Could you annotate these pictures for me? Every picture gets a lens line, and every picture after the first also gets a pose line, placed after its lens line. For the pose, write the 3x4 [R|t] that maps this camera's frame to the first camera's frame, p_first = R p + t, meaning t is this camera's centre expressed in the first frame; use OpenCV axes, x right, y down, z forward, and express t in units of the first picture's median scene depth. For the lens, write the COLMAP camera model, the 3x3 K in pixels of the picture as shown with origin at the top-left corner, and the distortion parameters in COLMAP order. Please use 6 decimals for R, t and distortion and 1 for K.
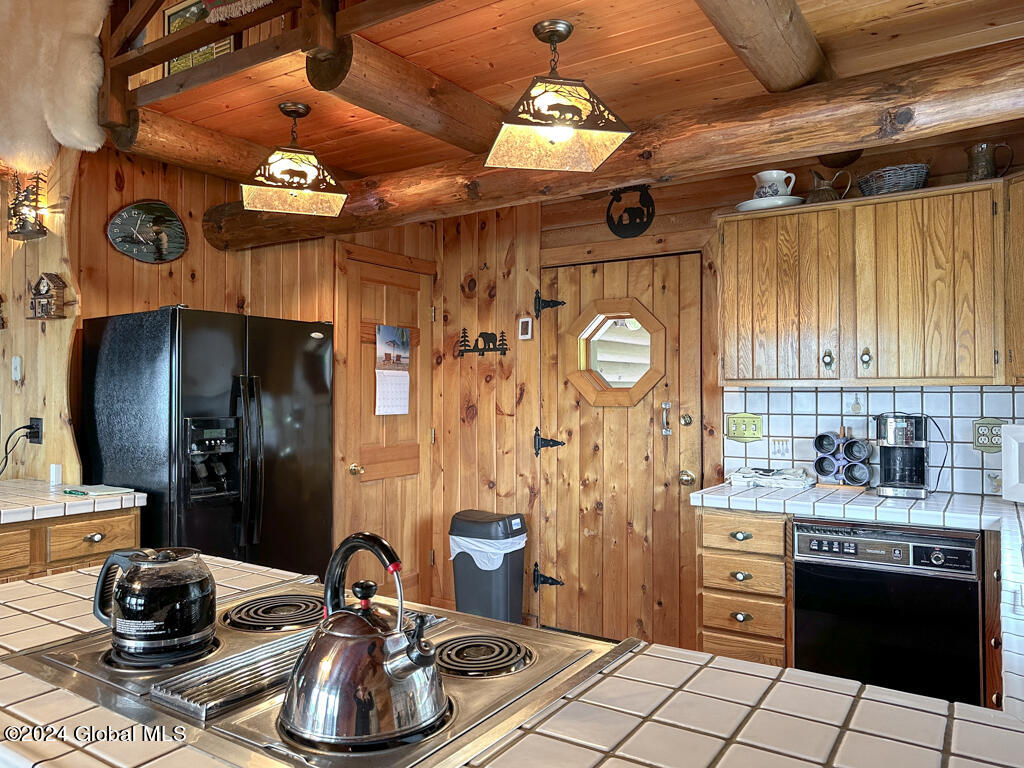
lens RADIAL K [[739.1, 0, 577.9], [0, 739.1, 378.6], [0, 0, 1]] dist [-0.000224, -0.012899]
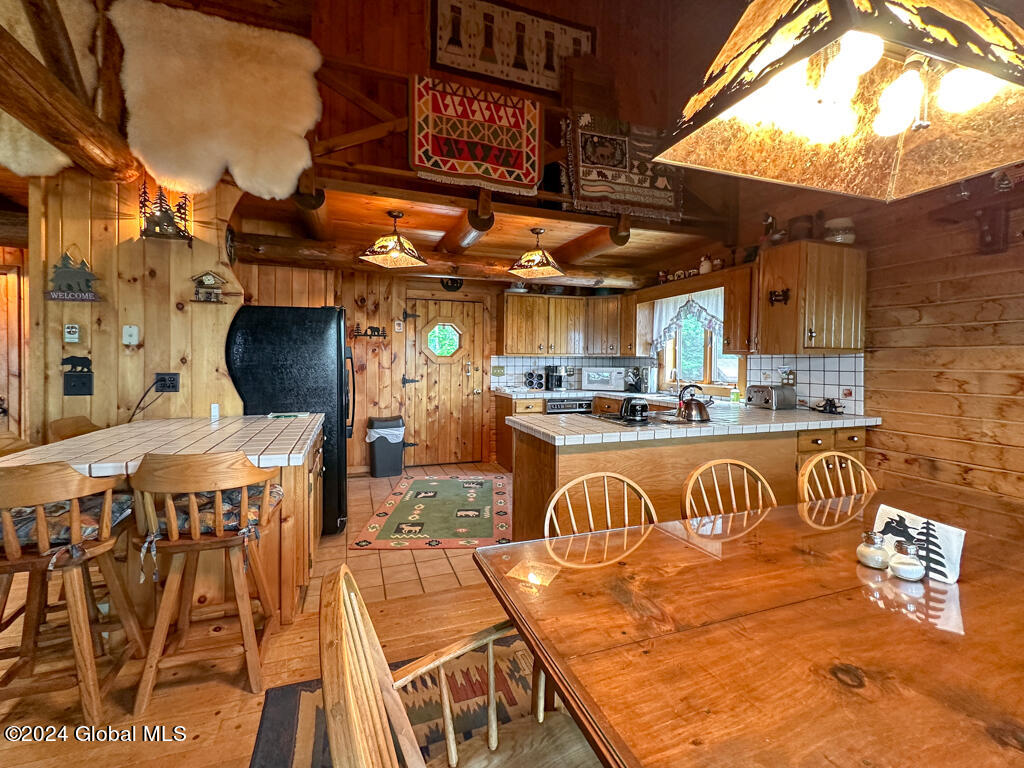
lens RADIAL K [[416.7, 0, 502.6], [0, 416.7, 373.9], [0, 0, 1]] dist [-0.006167, 0.000187]
pose [[0.628004, -0.021886, 0.777903, -0.869792], [-0.020904, 0.998769, 0.044976, 0.006935], [-0.777930, -0.044506, 0.626773, 0.037640]]
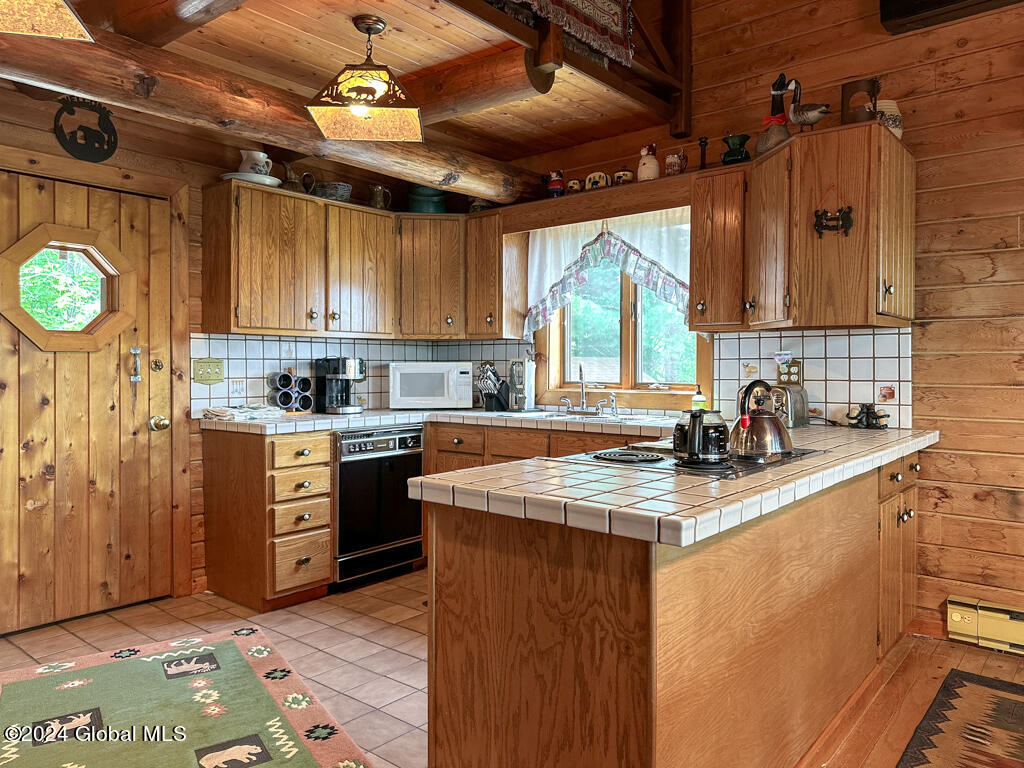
lens RADIAL K [[739.1, 0, 482.8], [0, 739.1, 387.7], [0, 0, 1]] dist [-0.000224, -0.012899]
pose [[0.158232, -0.029701, 0.986955, -0.743053], [-0.018179, 0.999290, 0.032987, 0.043448], [-0.987235, -0.023162, 0.157580, 0.390878]]
